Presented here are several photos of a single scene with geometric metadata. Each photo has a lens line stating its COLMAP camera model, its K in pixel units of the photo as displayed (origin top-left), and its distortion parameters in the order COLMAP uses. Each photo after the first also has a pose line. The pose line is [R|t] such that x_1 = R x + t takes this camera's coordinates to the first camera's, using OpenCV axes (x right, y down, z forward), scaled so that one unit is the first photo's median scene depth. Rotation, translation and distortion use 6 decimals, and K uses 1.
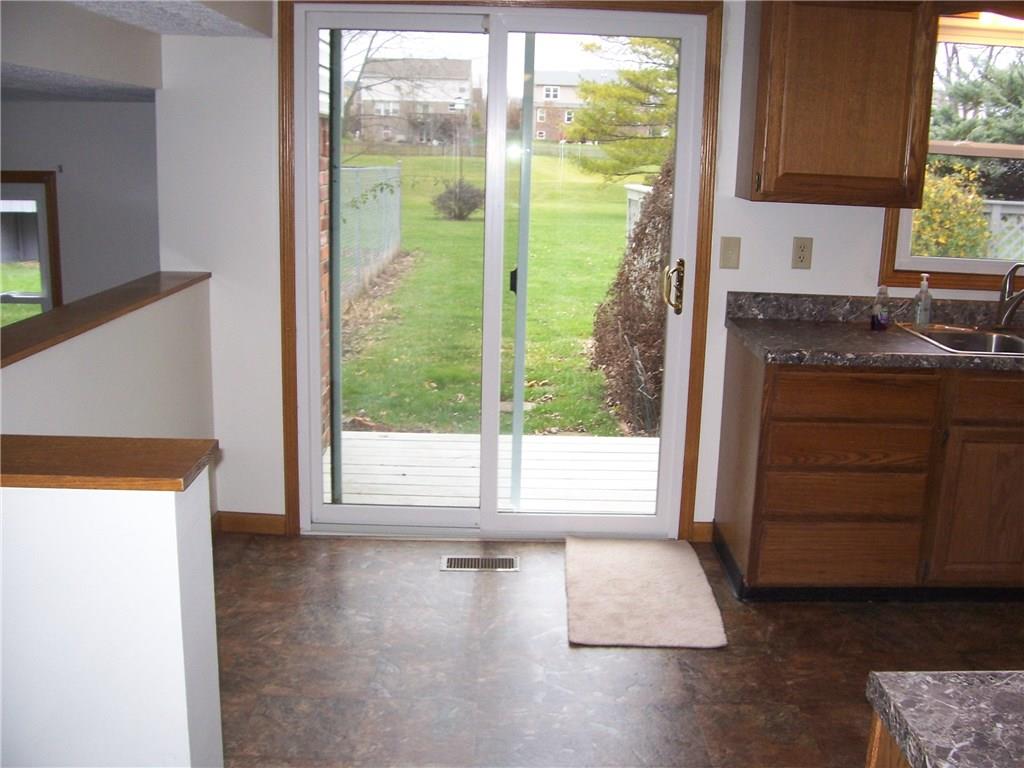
lens RADIAL K [[1091.5, 0, 509.0], [0, 1091.5, 382.2], [0, 0, 1]] dist [-0.070259, 0.000000]
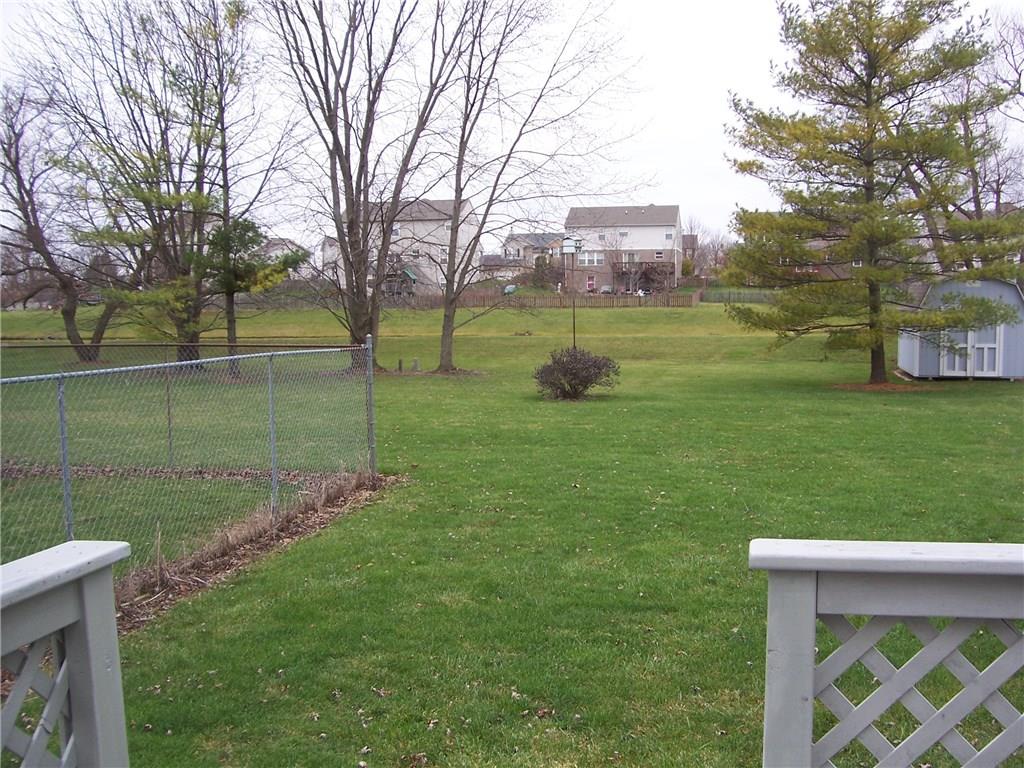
lens RADIAL K [[1091.5, 0, 516.1], [0, 1091.5, 384.2], [0, 0, 1]] dist [-0.070259, 0.000000]
pose [[0.978293, -0.019387, -0.206319, 0.061614], [-0.008115, 0.991267, -0.131624, -0.048961], [0.207069, 0.130441, 0.969591, 0.216779]]
